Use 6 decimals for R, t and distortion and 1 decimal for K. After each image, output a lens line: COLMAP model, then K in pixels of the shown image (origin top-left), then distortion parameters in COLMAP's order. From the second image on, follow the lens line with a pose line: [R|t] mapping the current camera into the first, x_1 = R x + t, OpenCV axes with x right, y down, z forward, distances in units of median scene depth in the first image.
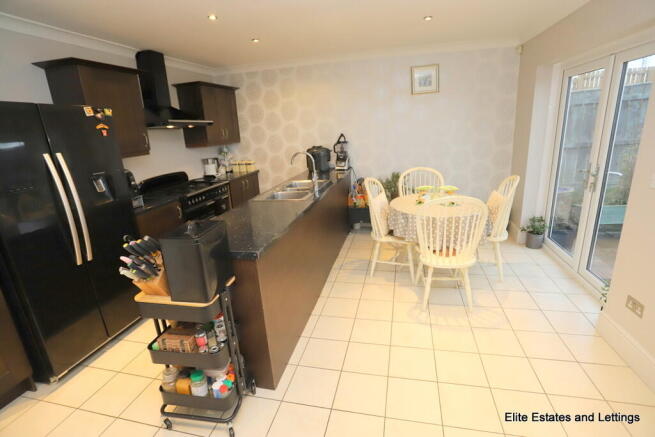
lens RADIAL K [[315.6, 0, 326.0], [0, 315.6, 218.1], [0, 0, 1]] dist [-0.039554, 0.006764]
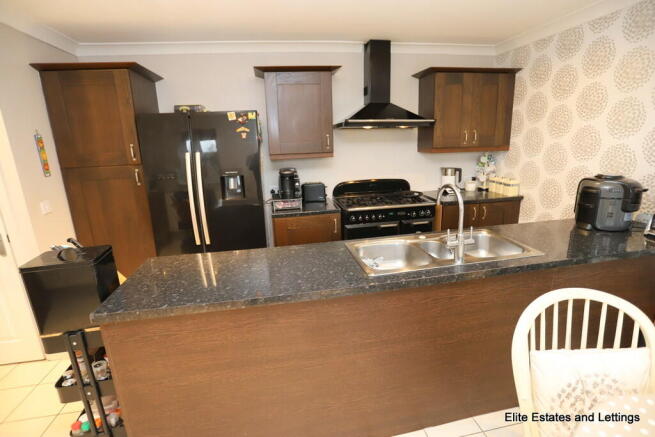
lens RADIAL K [[315.6, 0, 328.3], [0, 315.6, 219.6], [0, 0, 1]] dist [-0.039554, 0.006764]
pose [[0.402743, 0.277774, -0.872147, 0.208554], [-0.250179, 0.949964, 0.187029, -0.138448], [0.880460, 0.142868, 0.452084, 0.406272]]
